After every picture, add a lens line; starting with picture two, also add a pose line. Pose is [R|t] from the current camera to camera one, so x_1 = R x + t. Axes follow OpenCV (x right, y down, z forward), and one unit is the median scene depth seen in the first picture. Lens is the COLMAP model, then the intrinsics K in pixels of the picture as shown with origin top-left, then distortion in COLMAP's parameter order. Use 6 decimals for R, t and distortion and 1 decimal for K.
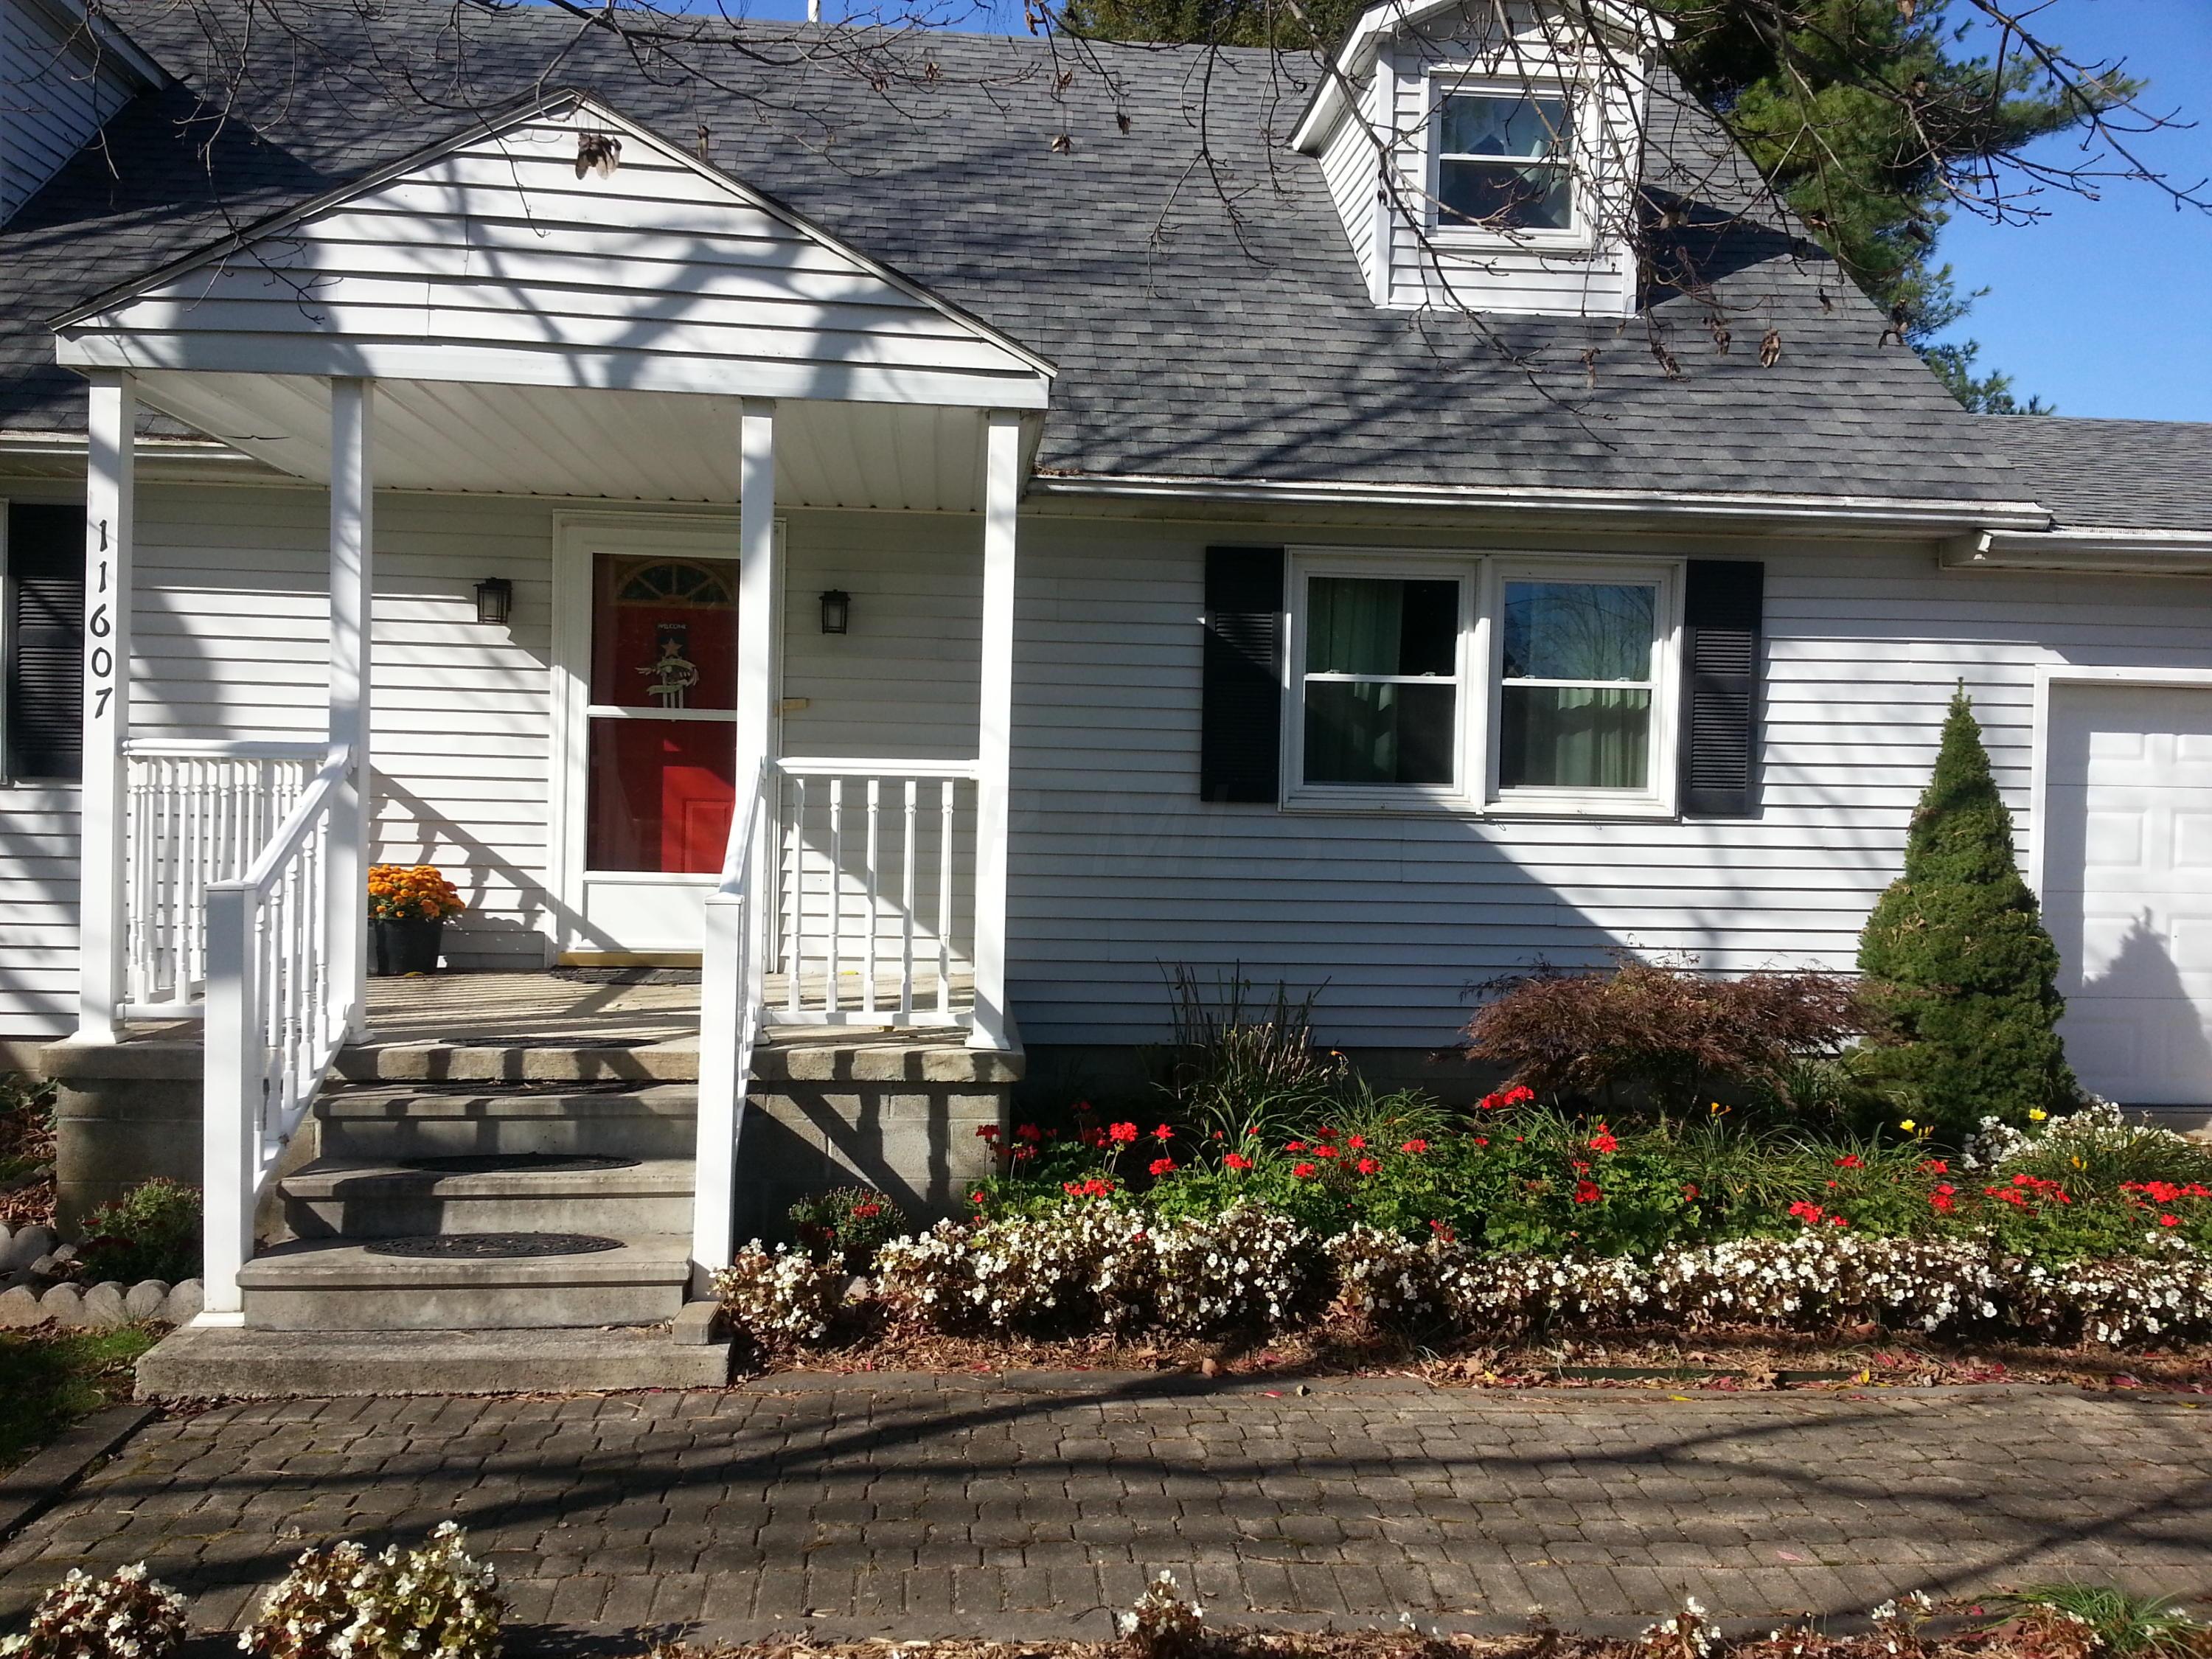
lens RADIAL K [[1407.3, 0, 1106.0], [0, 1407.3, 829.5], [0, 0, 1]] dist [0.053141, -0.069138]
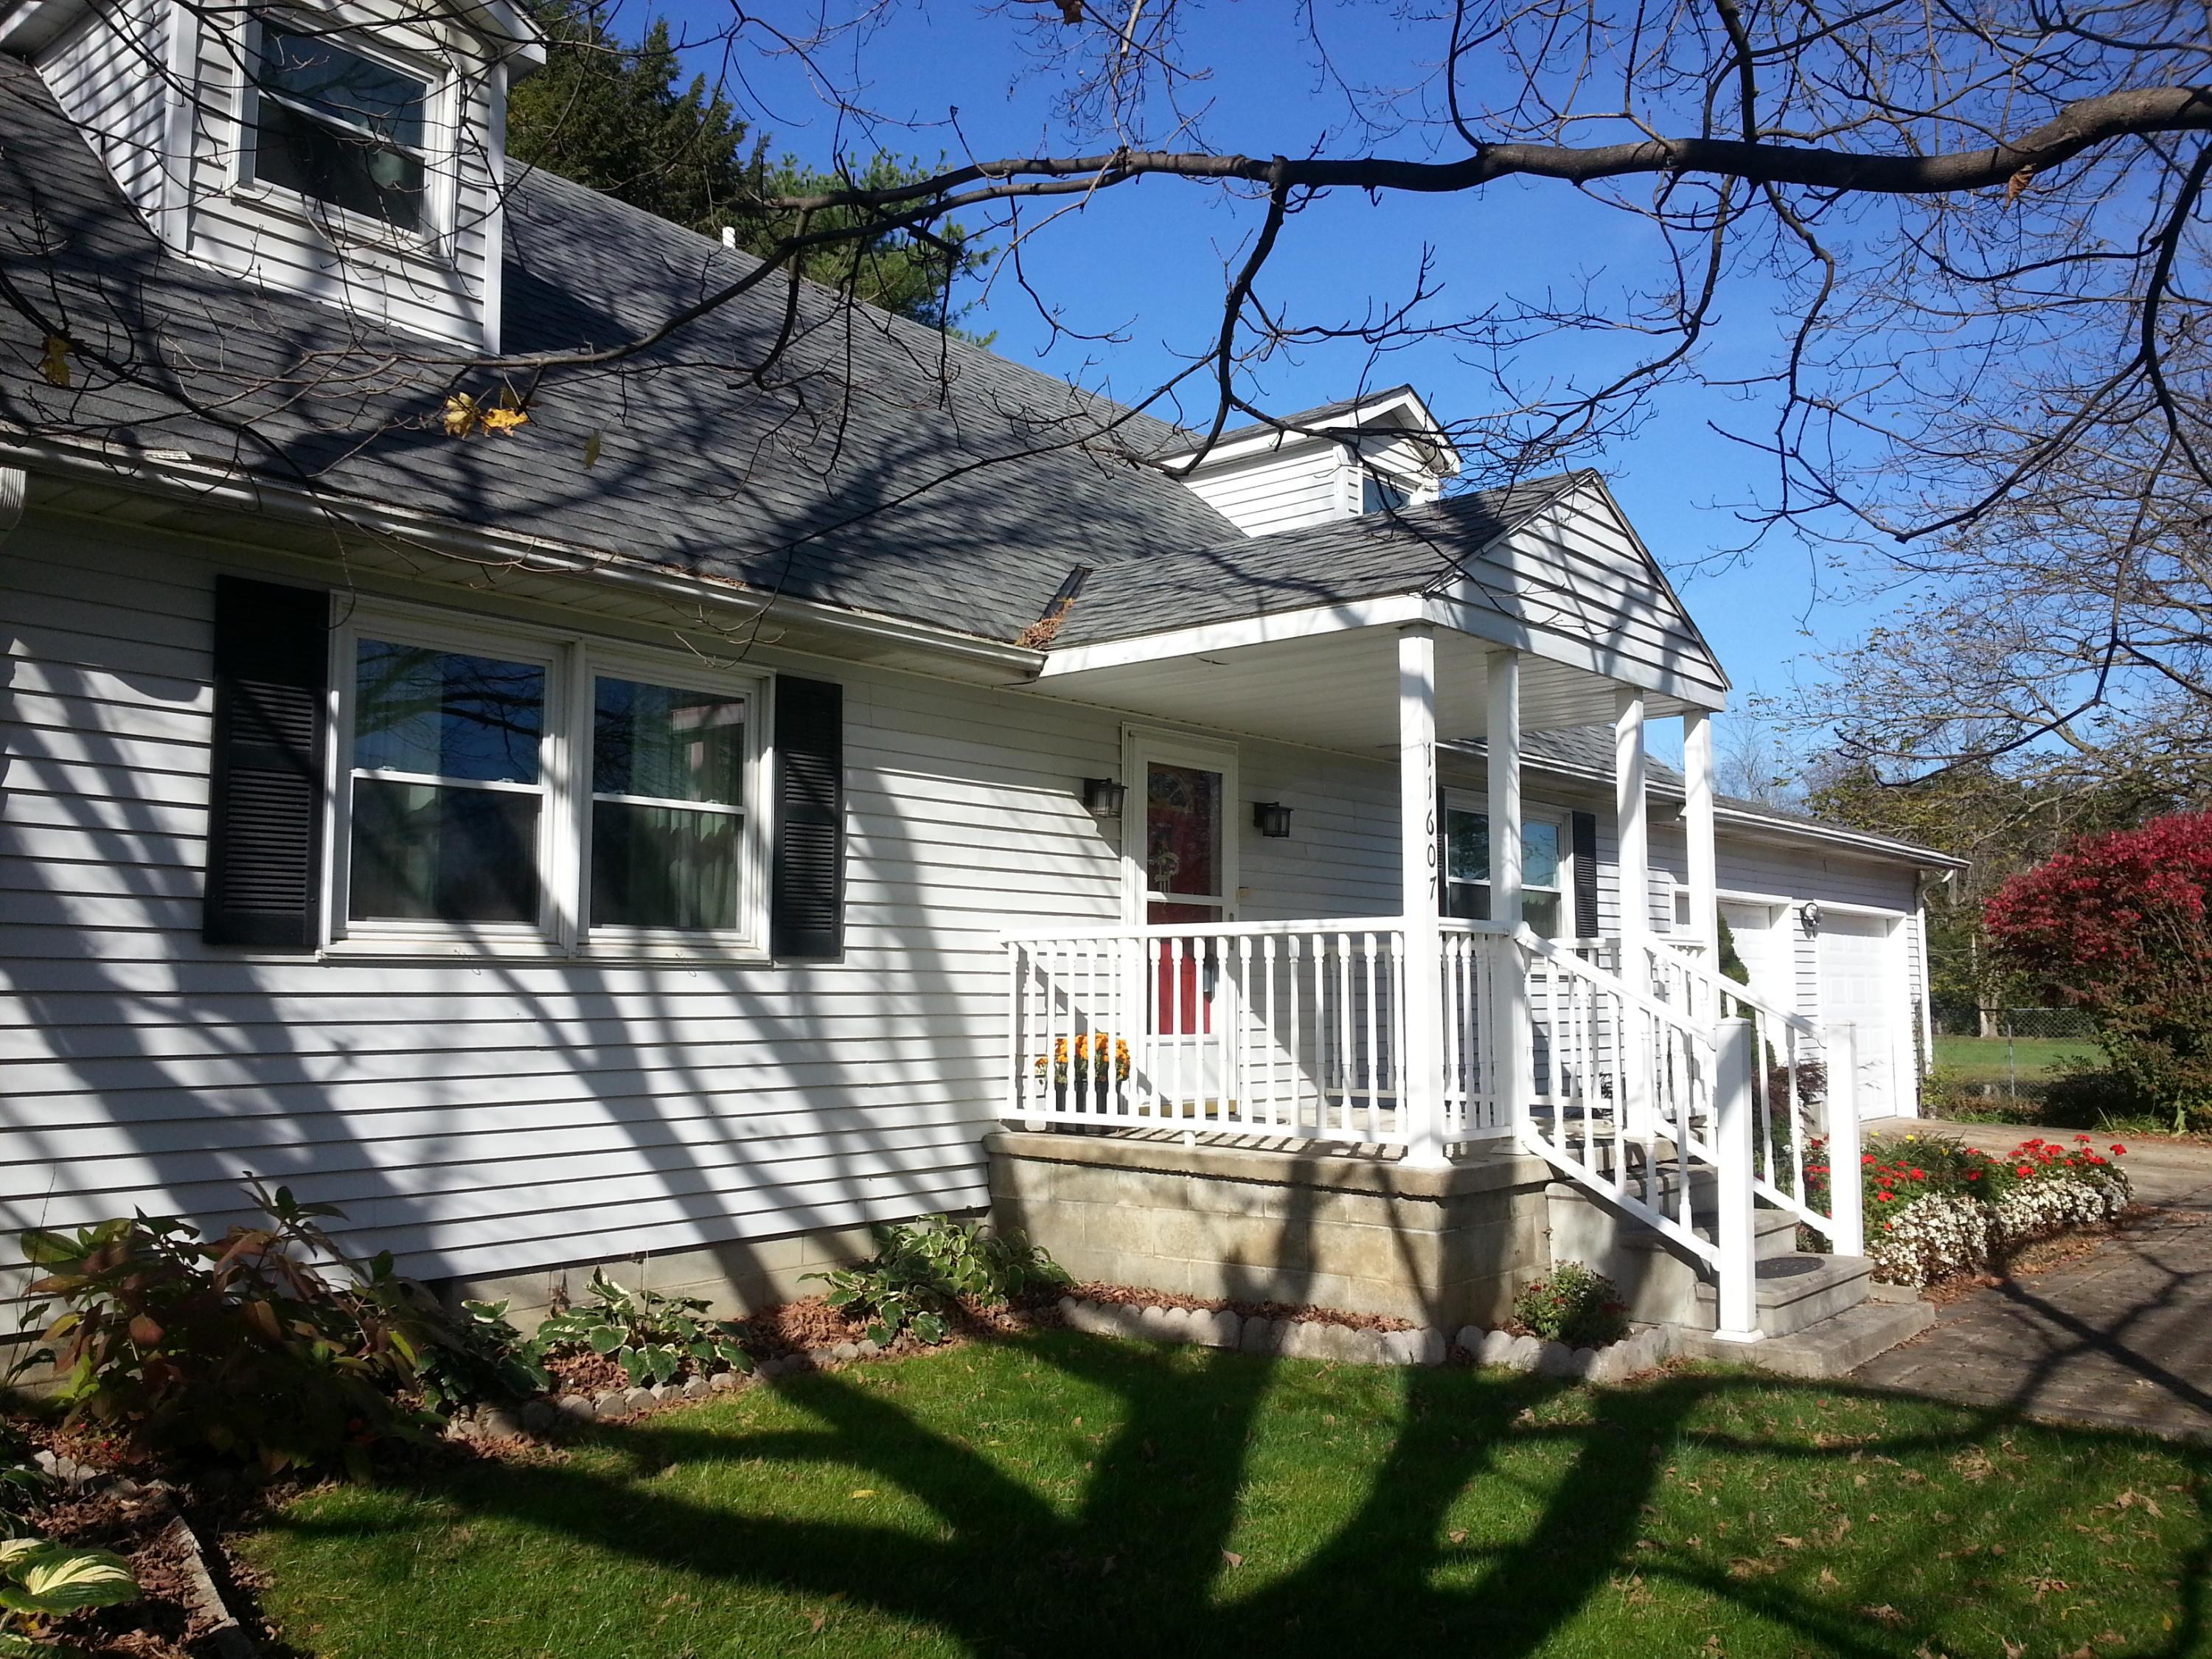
lens RADIAL K [[2026.5, 0, 1106.0], [0, 2026.5, 829.5], [0, 0, 1]] dist [0.011384, 0.003192]
pose [[0.666702, 0.043782, 0.744037, -0.399184], [0.010751, 0.997604, -0.068336, -0.002546], [-0.745247, 0.053559, 0.664634, 0.000714]]
